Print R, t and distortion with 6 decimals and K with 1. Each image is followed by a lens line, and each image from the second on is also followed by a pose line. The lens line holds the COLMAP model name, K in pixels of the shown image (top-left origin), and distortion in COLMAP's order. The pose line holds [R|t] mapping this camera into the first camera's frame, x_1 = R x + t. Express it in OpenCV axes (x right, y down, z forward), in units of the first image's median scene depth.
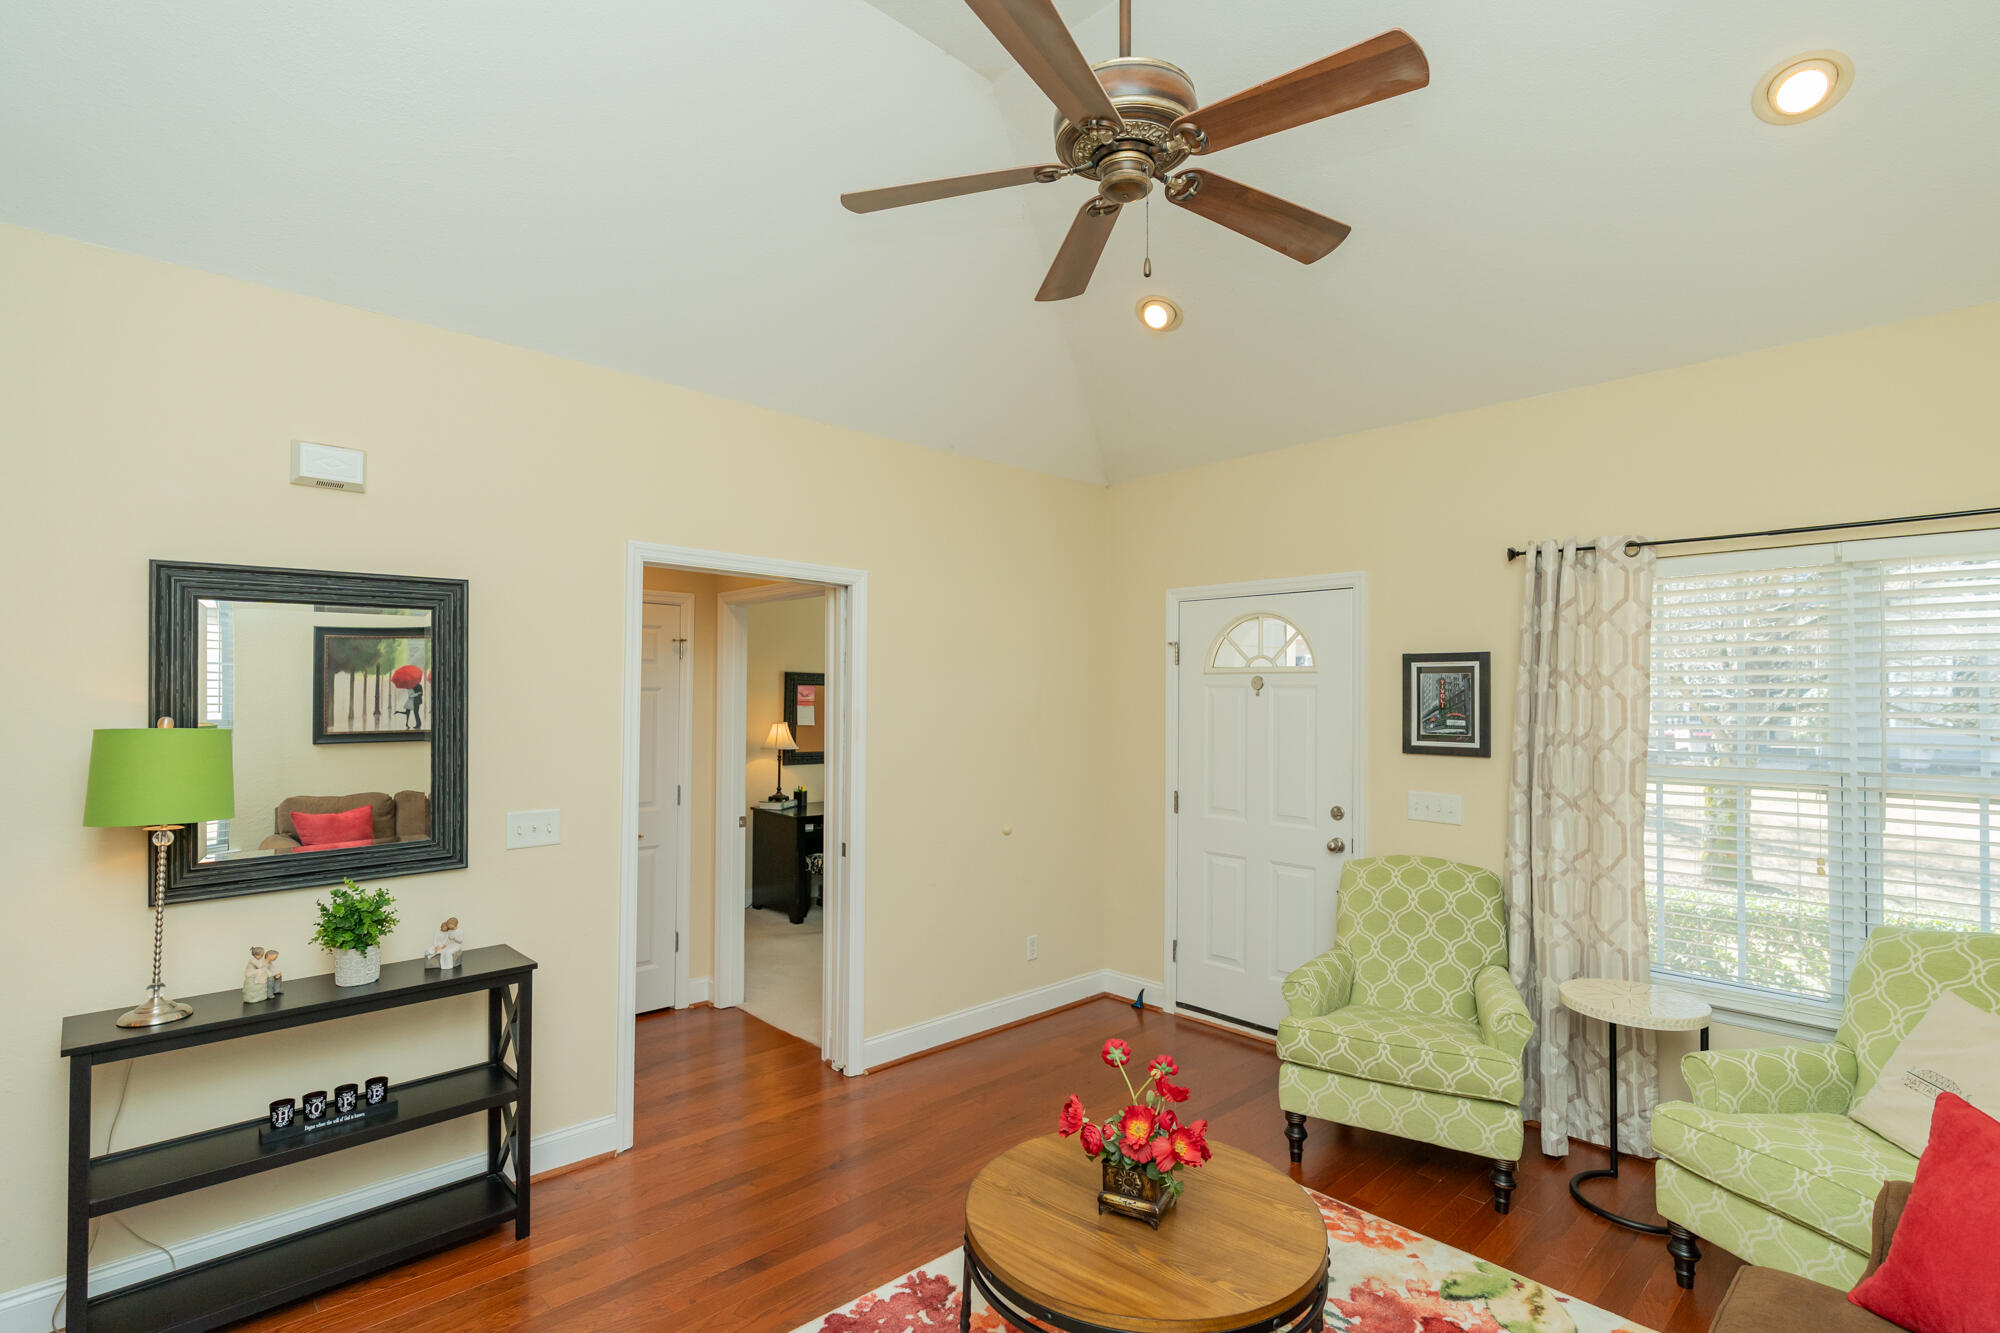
lens RADIAL K [[981.3, 0, 997.2], [0, 981.3, 680.4], [0, 0, 1]] dist [-0.011550, 0.006754]
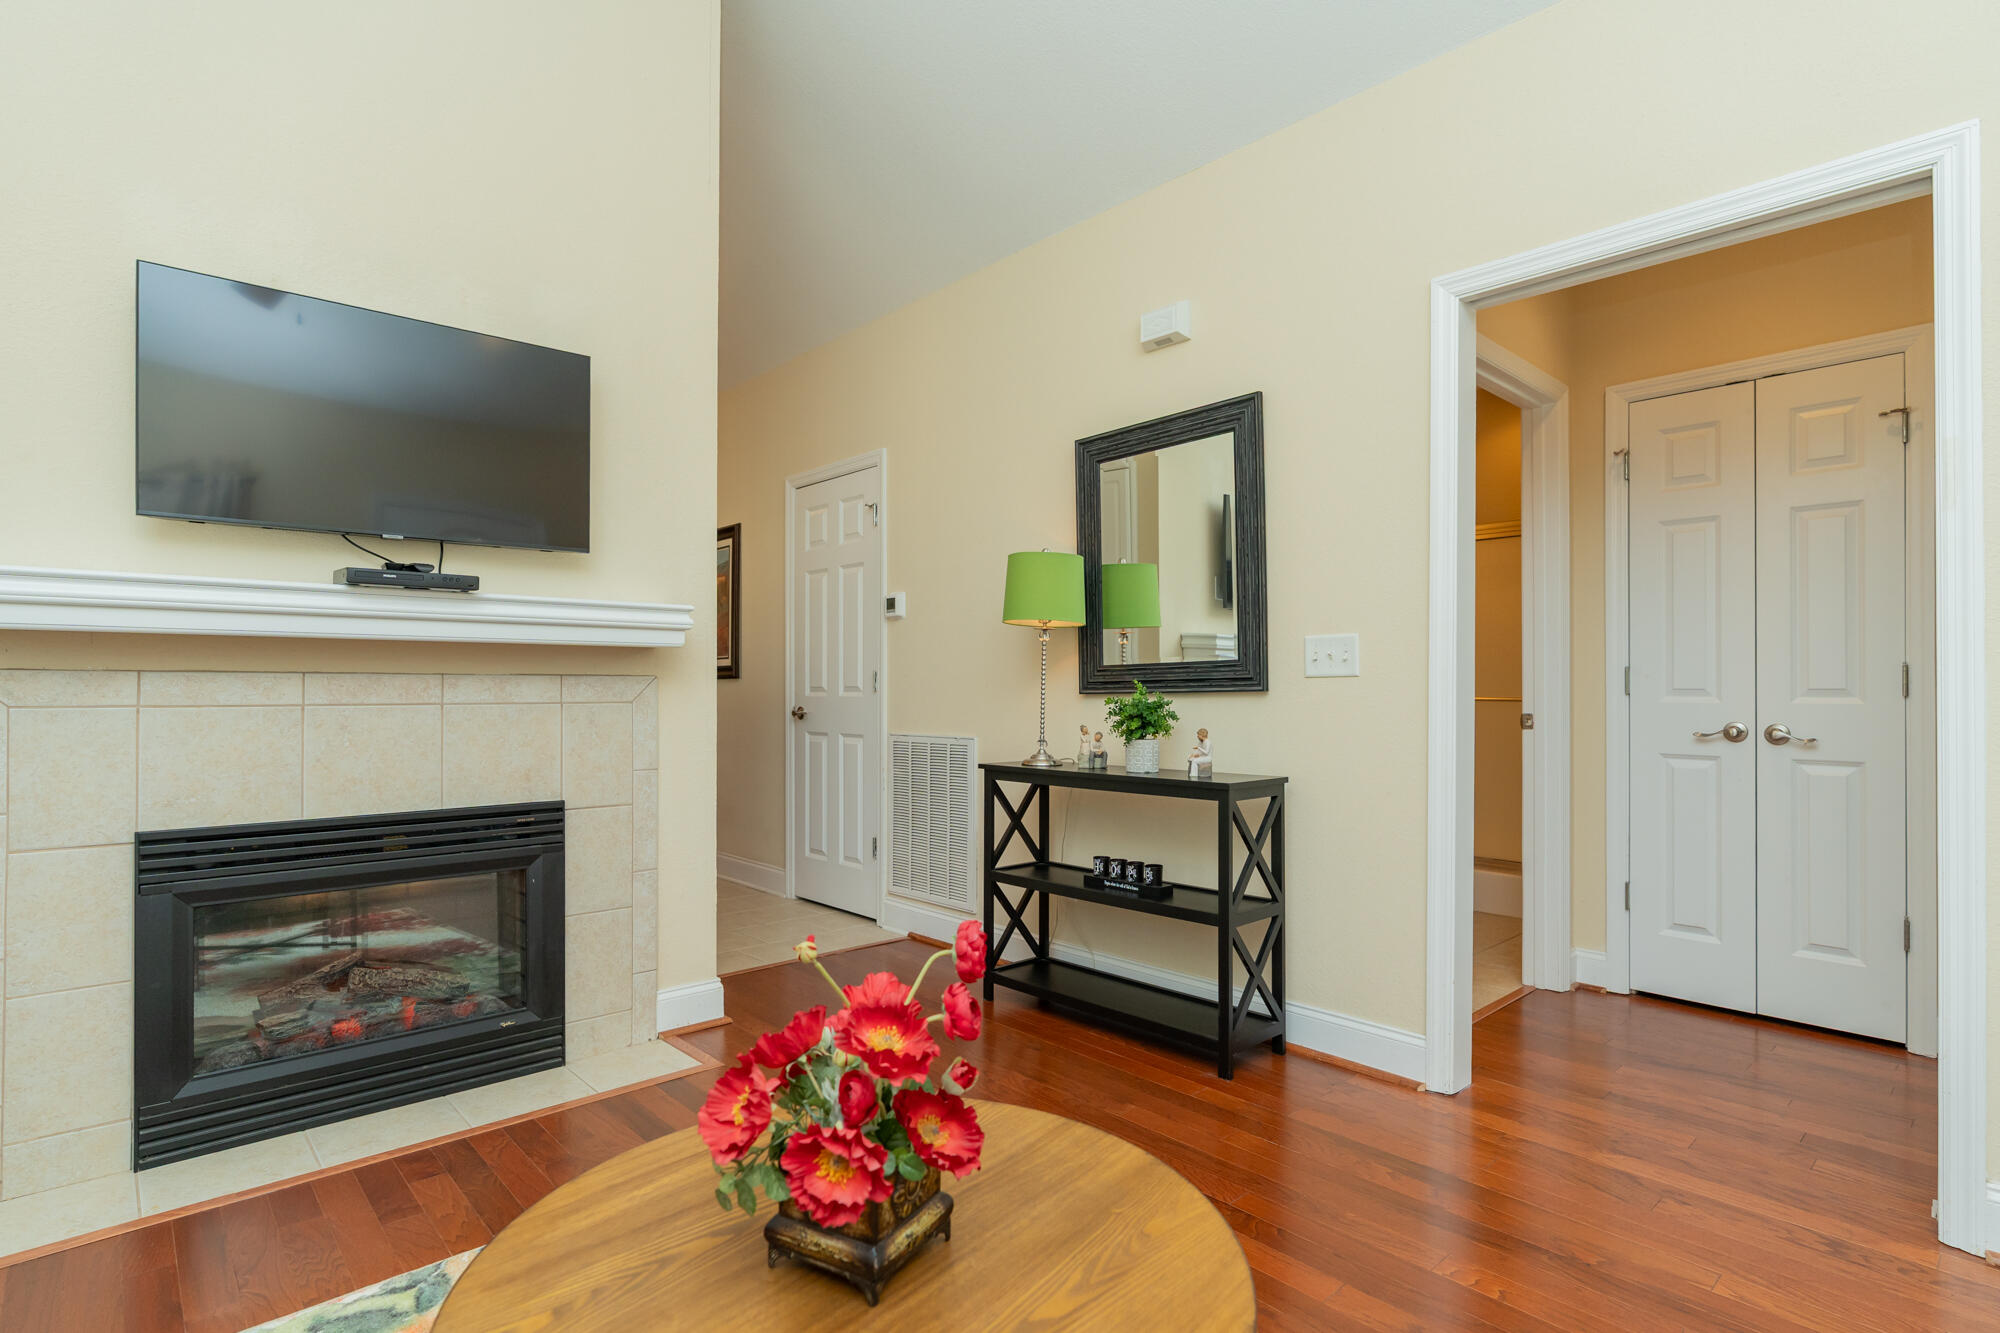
lens RADIAL K [[981.3, 0, 997.2], [0, 981.3, 680.4], [0, 0, 1]] dist [-0.011550, 0.006754]
pose [[-0.011572, -0.014402, -0.999829, 0.460191], [0.004540, 0.999885, -0.014455, 0.211993], [0.999923, -0.004707, -0.011505, 0.821323]]
